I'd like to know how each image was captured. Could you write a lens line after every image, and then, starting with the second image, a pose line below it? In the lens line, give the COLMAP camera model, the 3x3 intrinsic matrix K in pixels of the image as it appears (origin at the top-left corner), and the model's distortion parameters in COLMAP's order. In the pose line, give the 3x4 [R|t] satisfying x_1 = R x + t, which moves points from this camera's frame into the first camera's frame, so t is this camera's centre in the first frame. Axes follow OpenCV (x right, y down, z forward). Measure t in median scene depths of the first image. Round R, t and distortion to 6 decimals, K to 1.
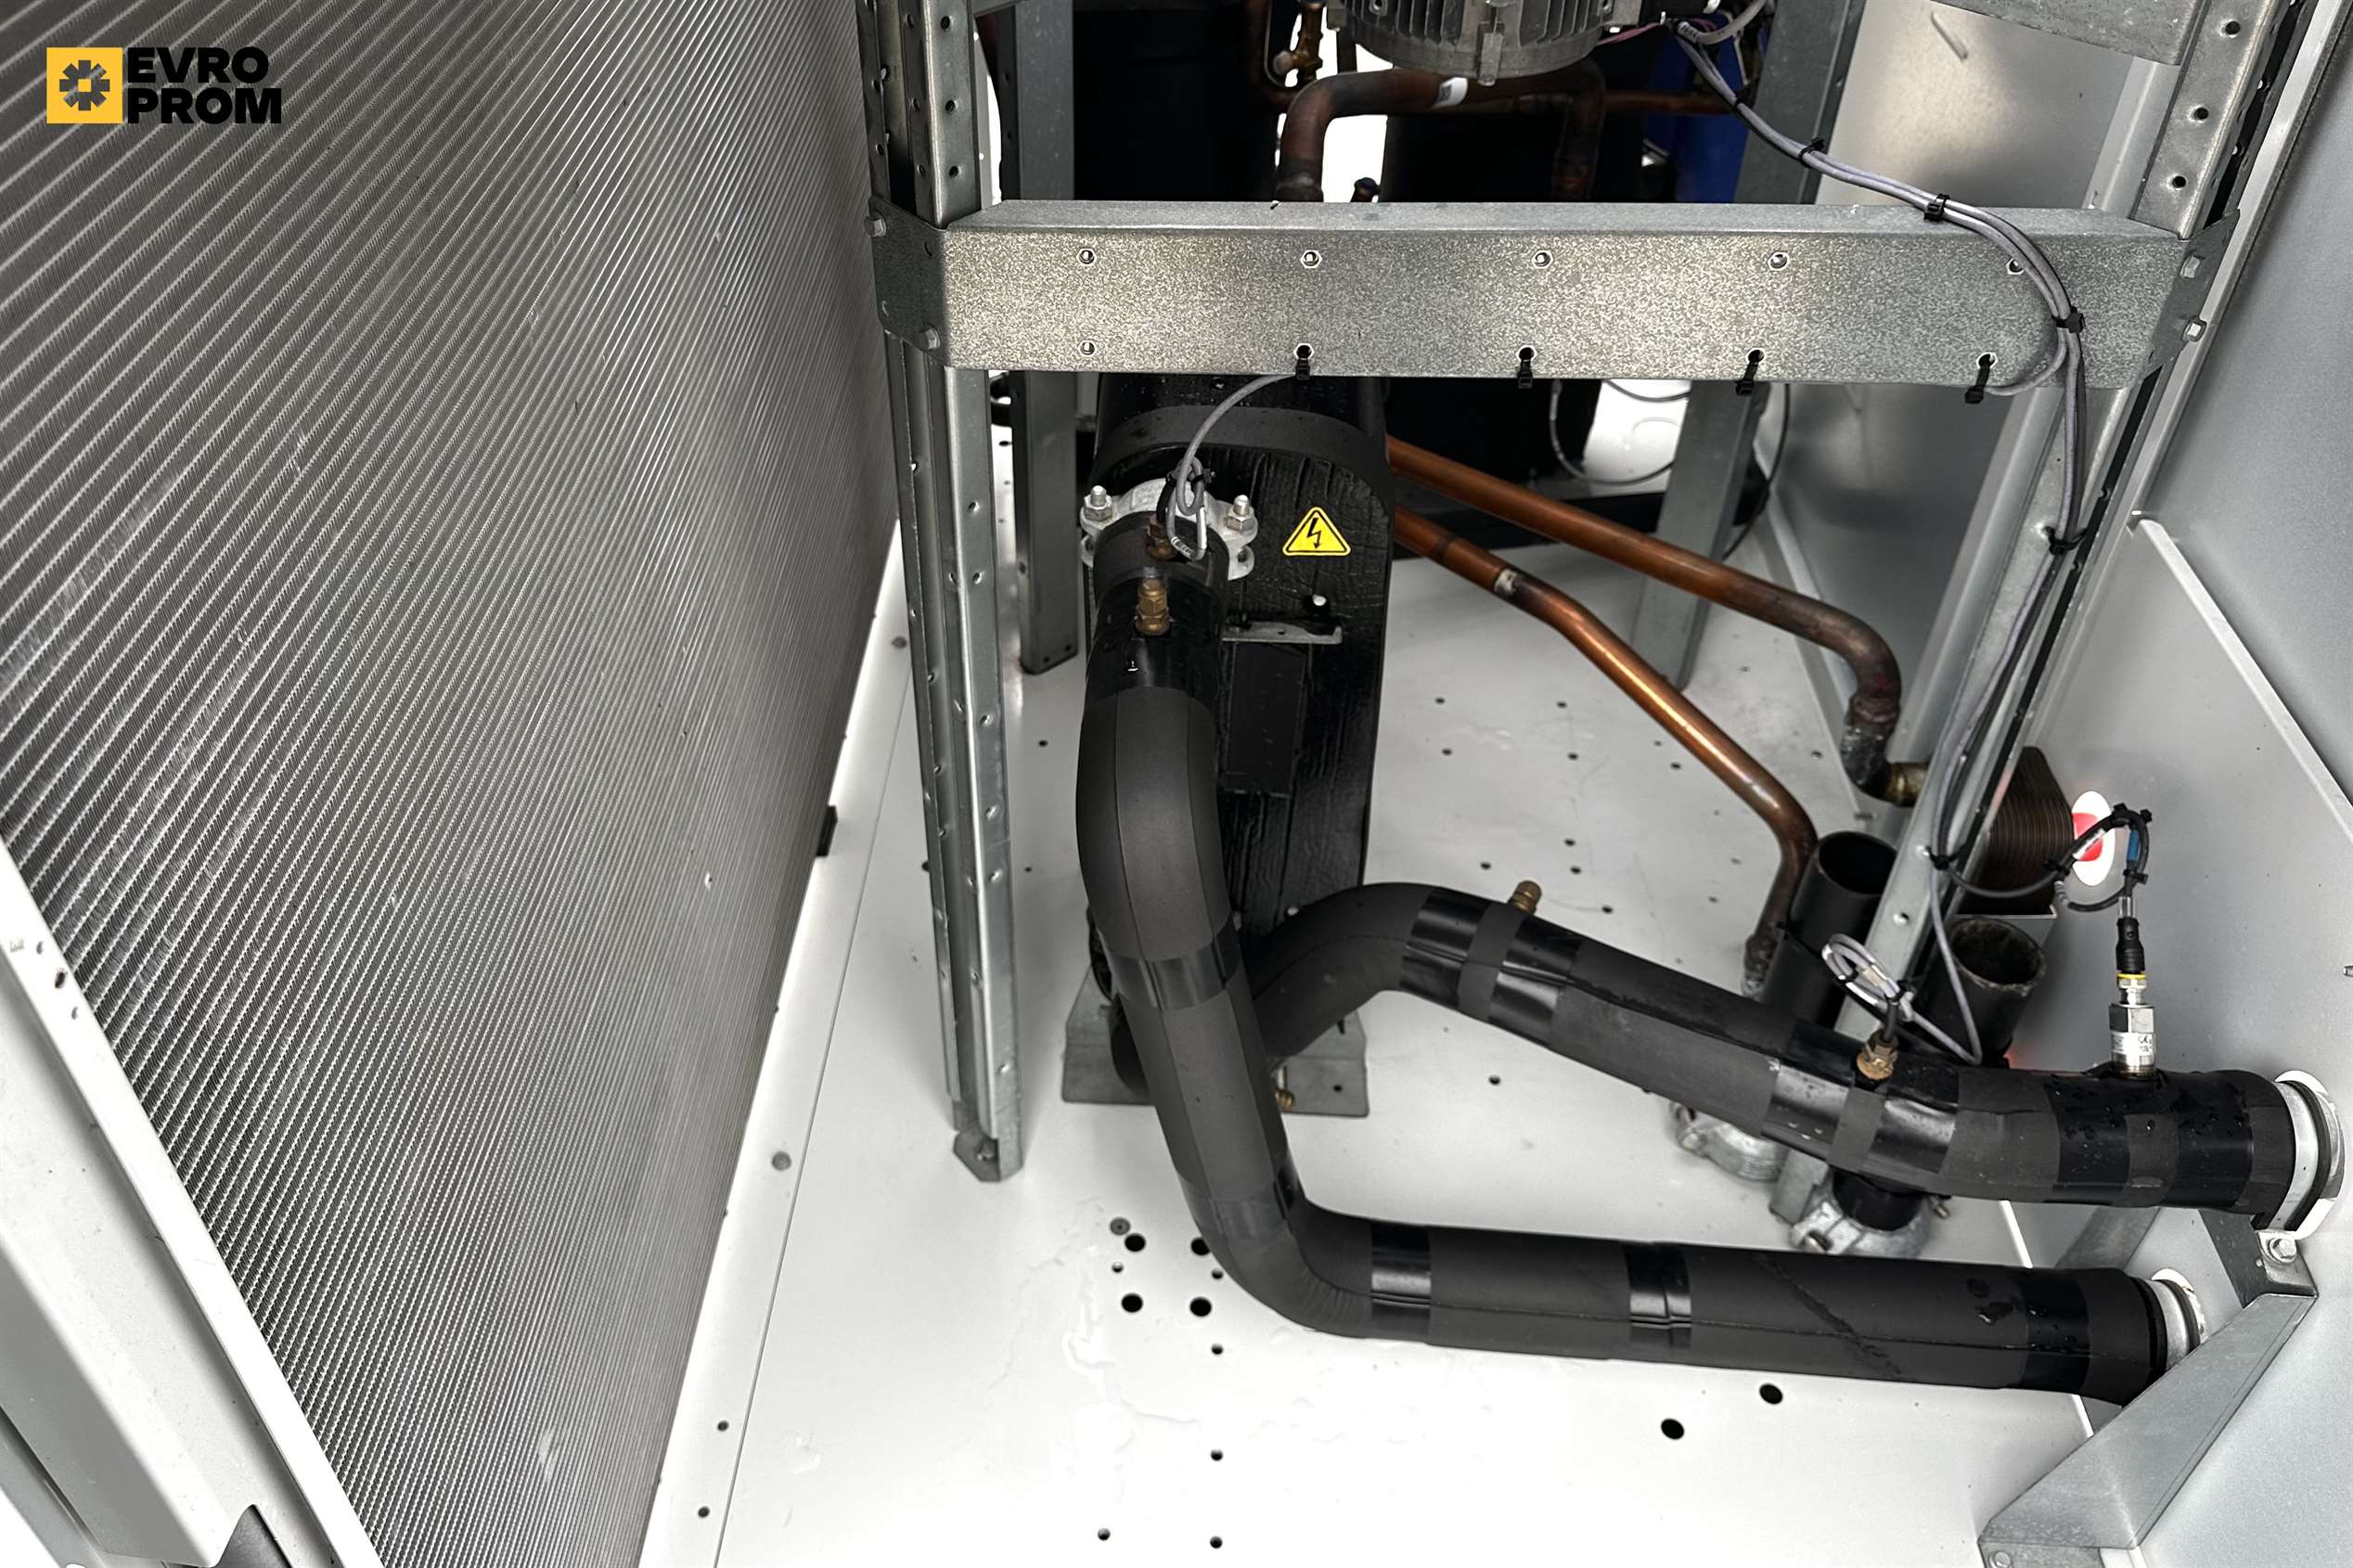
lens RADIAL K [[1939.9, 0, 964.7], [0, 1939.9, 781.8], [0, 0, 1]] dist [0.103320, -0.227512]
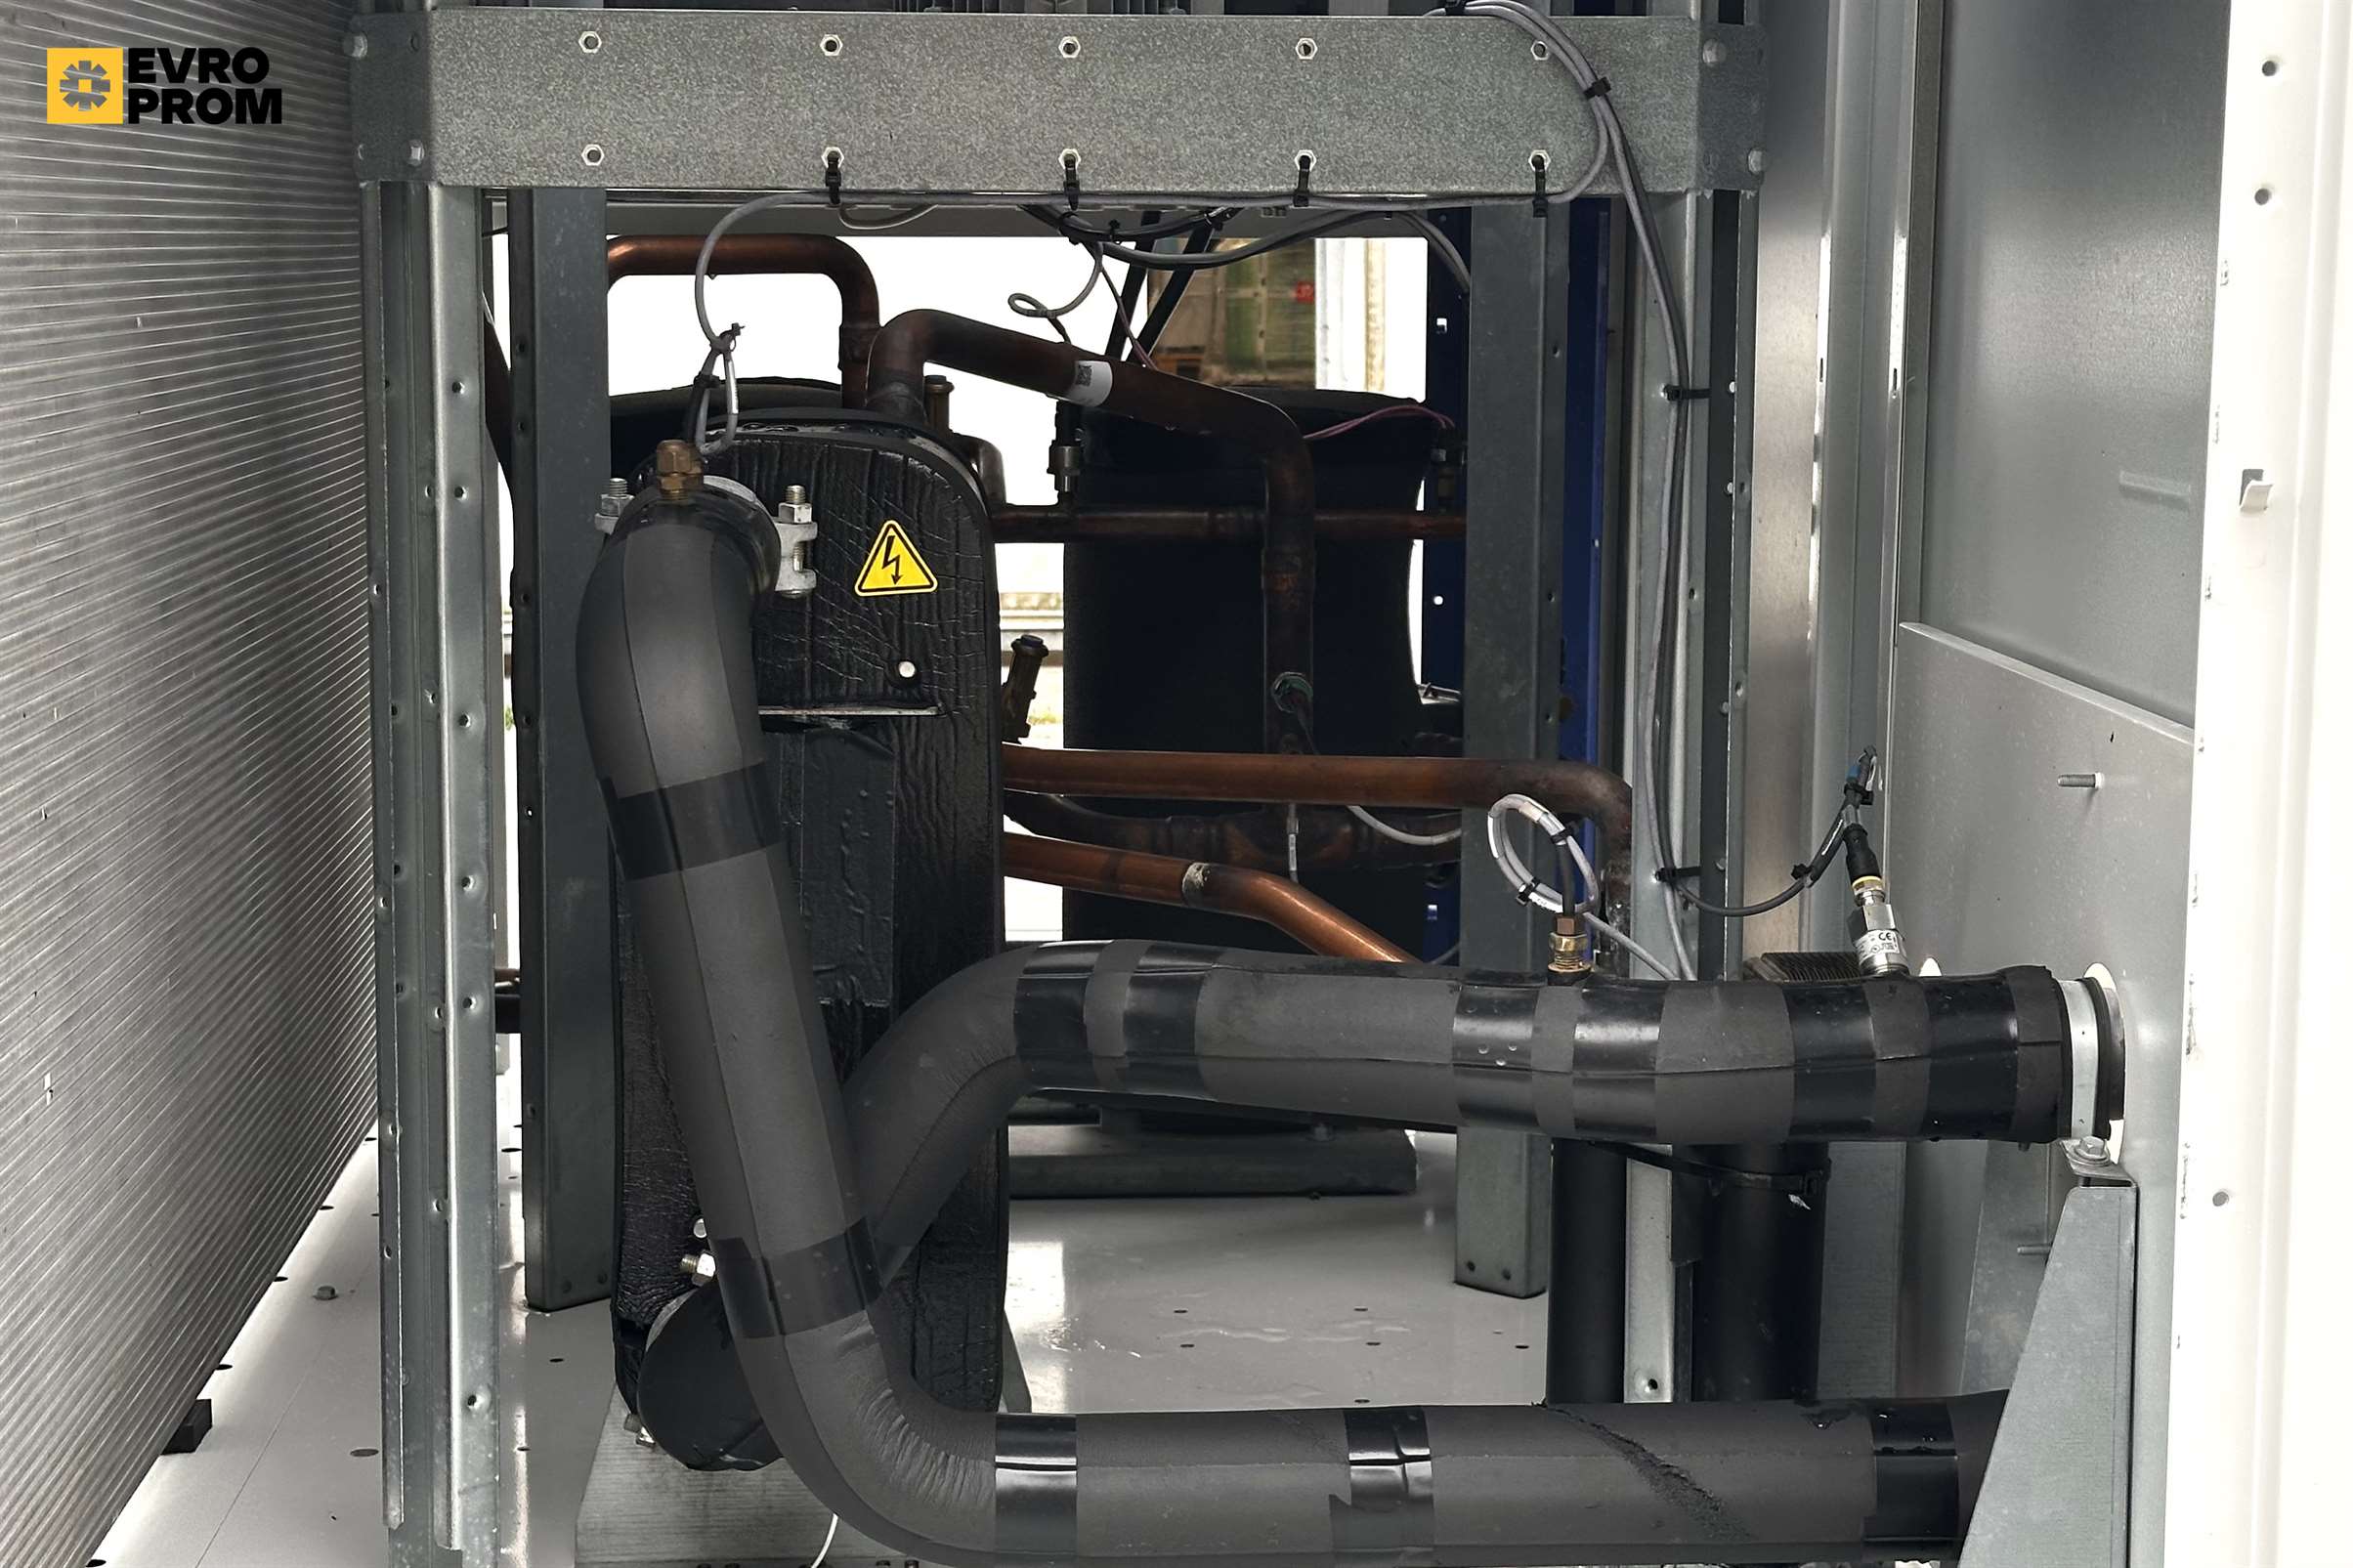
lens RADIAL K [[4249.1, 0, 1176.5], [0, 4249.1, 784.0], [0, 0, 1]] dist [0.177135, 0.092514]
pose [[0.987314, 0.031821, 0.155556, 0.028958], [0.059074, 0.835760, -0.545908, 1.031012], [-0.147378, 0.548172, 0.823278, -0.462504]]
